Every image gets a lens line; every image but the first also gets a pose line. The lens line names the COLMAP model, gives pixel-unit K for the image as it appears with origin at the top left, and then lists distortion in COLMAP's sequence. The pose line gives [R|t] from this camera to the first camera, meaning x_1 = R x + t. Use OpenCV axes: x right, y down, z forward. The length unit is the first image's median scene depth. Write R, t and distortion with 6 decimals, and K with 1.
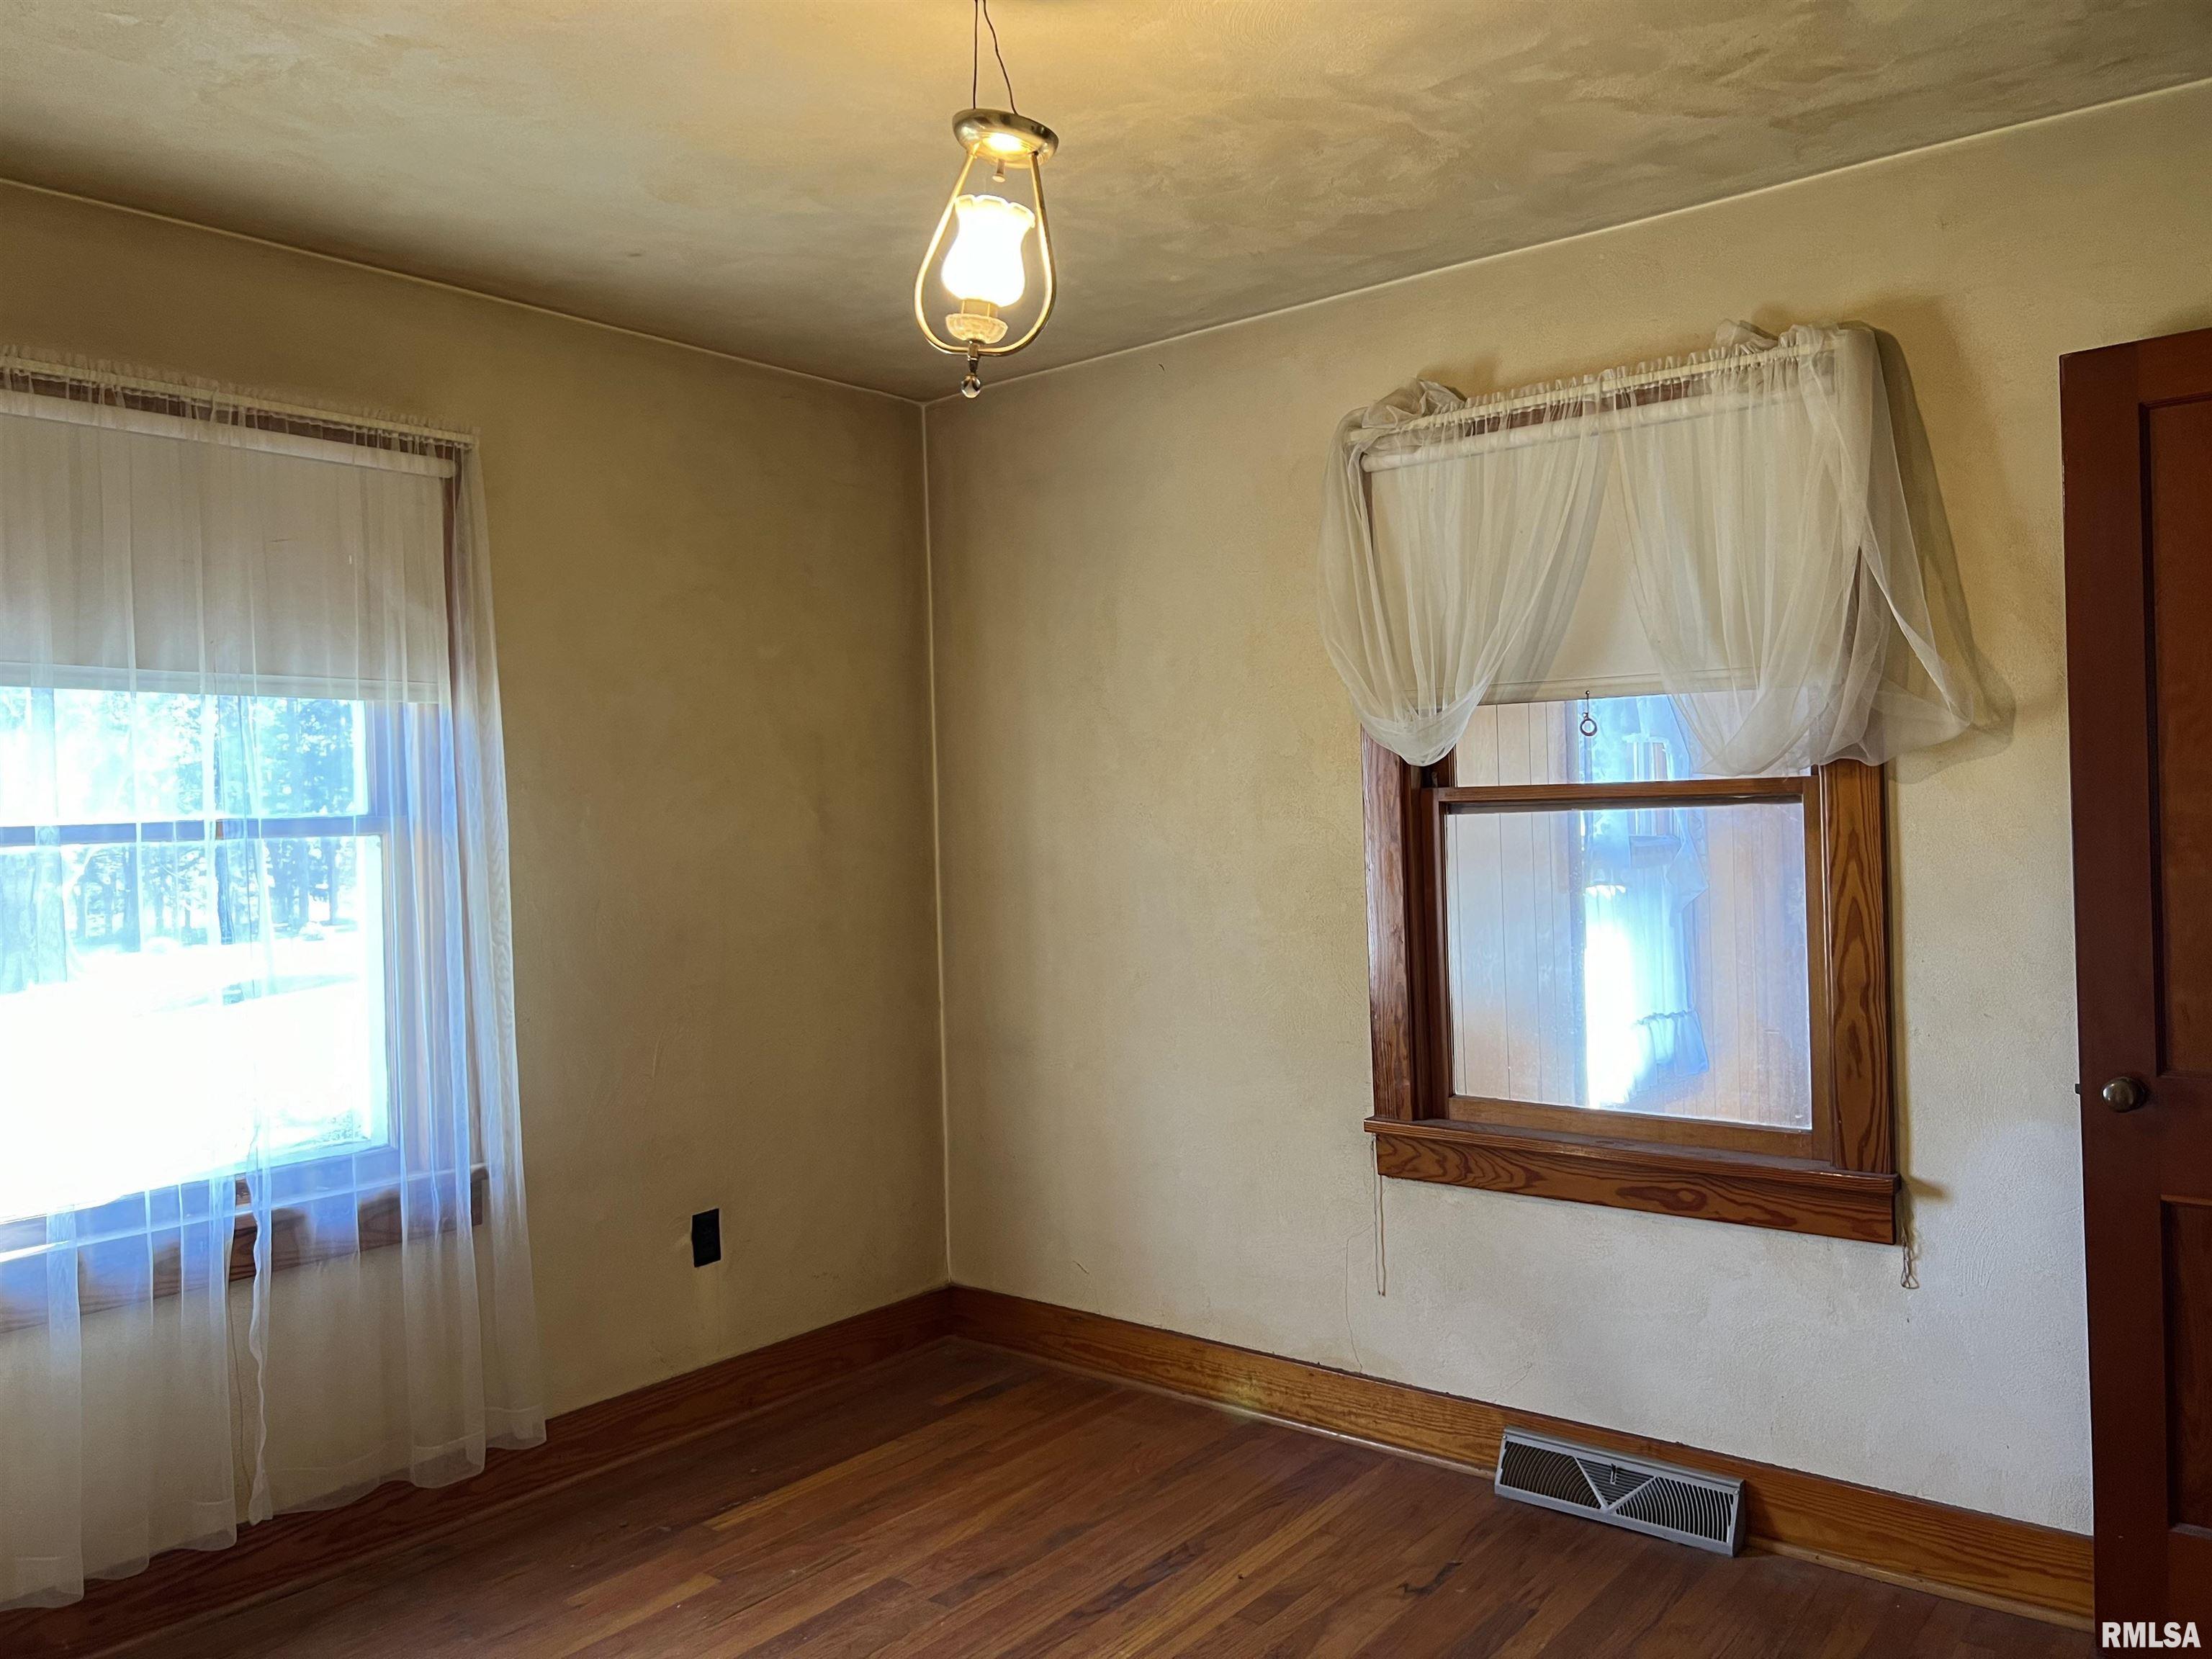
lens RADIAL K [[1700.0, 0, 1106.0], [0, 1700.0, 829.5], [0, 0, 1]] dist [0.074901, -0.075013]
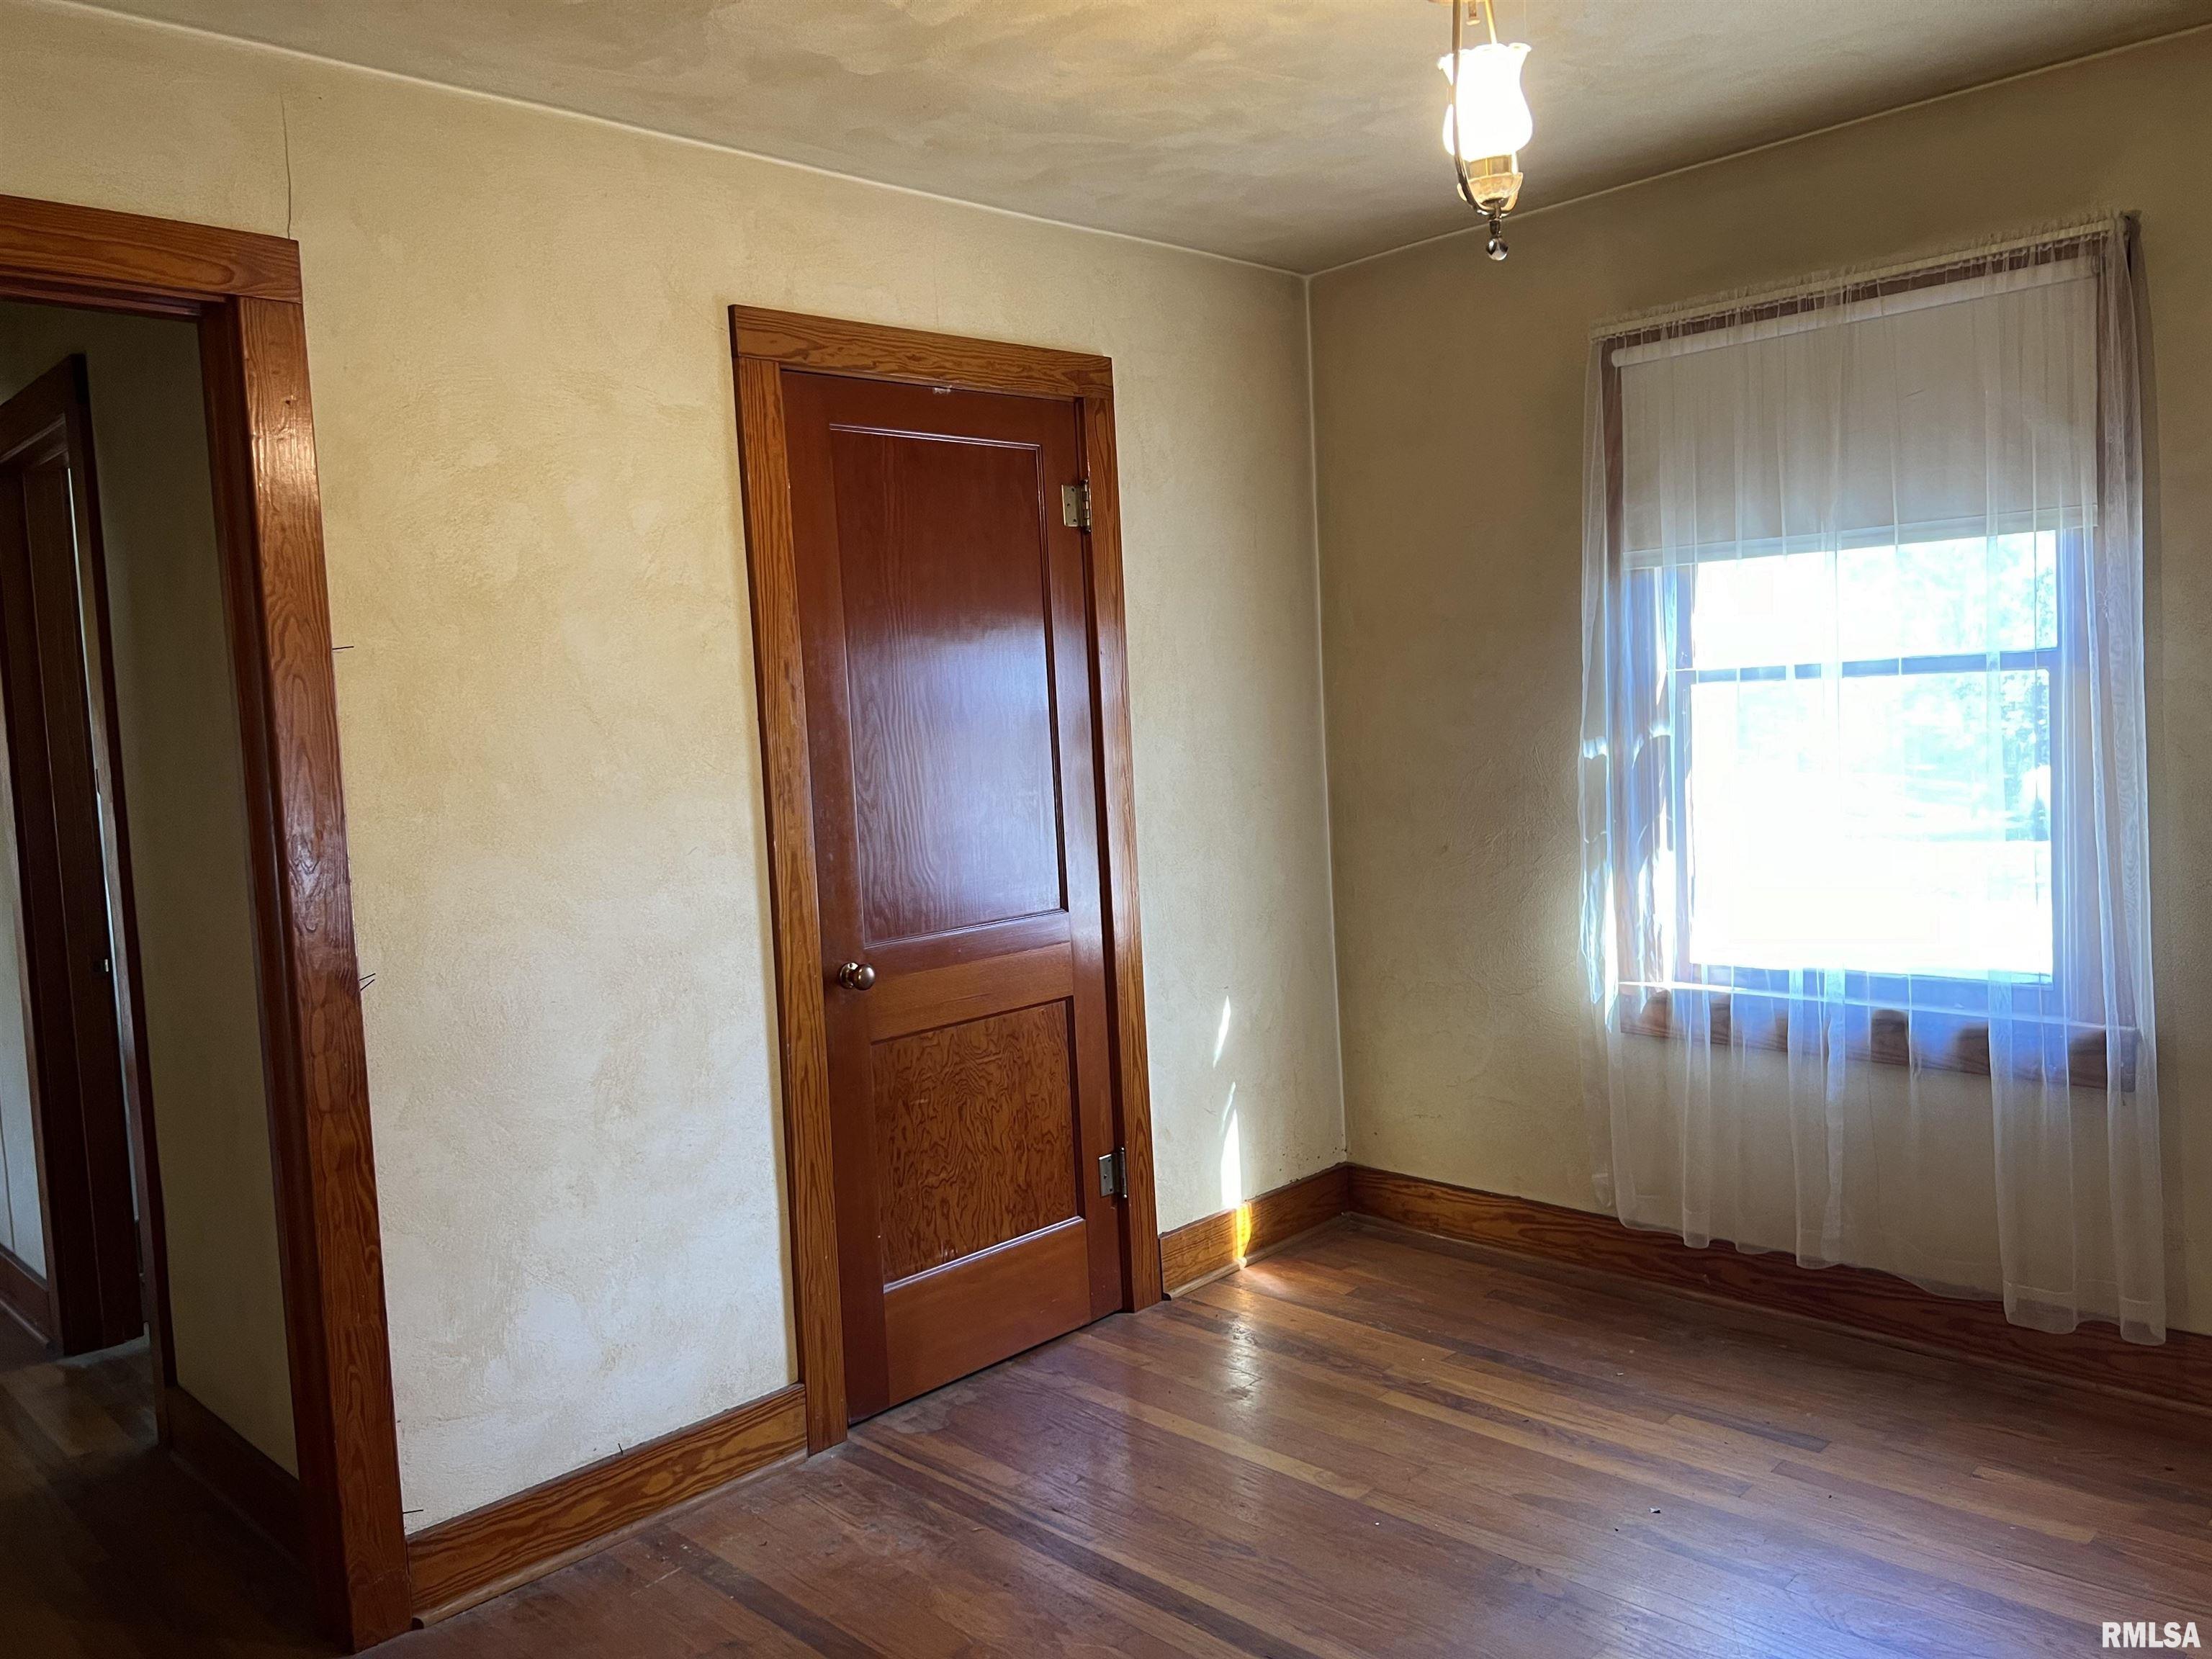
lens RADIAL K [[1700.0, 0, 1106.0], [0, 1700.0, 829.5], [0, 0, 1]] dist [0.074901, -0.075013]
pose [[-0.113717, 0.108535, -0.987567, 0.653469], [0.040475, 0.993696, 0.104548, -0.032113], [0.992688, -0.028083, -0.117393, 0.621529]]
